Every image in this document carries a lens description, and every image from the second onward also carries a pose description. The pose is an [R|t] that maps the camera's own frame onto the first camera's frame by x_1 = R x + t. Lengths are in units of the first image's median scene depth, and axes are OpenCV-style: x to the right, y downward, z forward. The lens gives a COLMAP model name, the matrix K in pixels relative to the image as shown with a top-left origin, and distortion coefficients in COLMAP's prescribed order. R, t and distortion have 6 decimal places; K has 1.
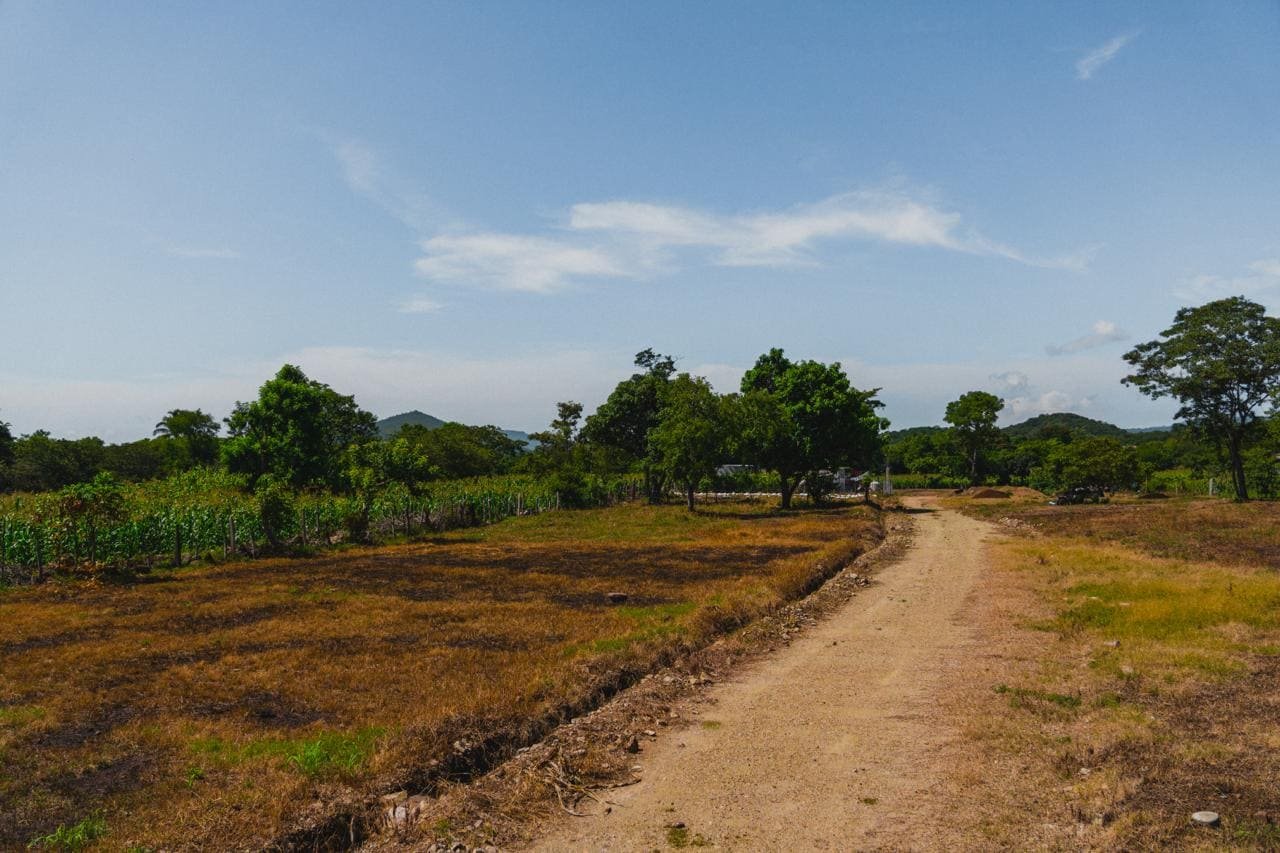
lens RADIAL K [[1054.3, 0, 642.7], [0, 1054.3, 447.4], [0, 0, 1]] dist [0.057021, 0.015707]
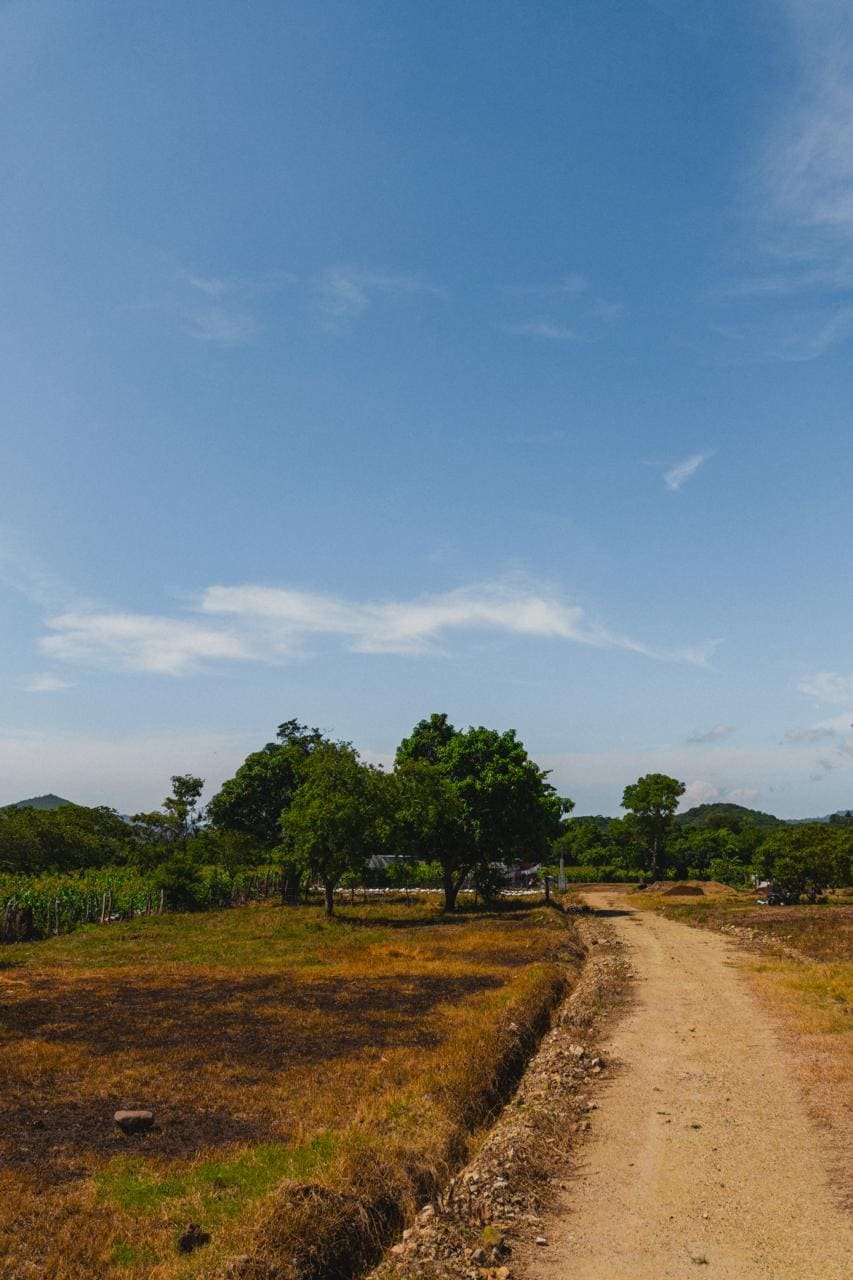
lens RADIAL K [[1075.0, 0, 426.5], [0, 1075.0, 640.0], [0, 0, 1]] dist [-0.003865, -0.006091]
pose [[0.993090, 0.026730, 0.114271, 0.017598], [-0.005689, 0.983534, -0.180632, 0.002881], [-0.117217, 0.178734, 0.976890, 0.155064]]
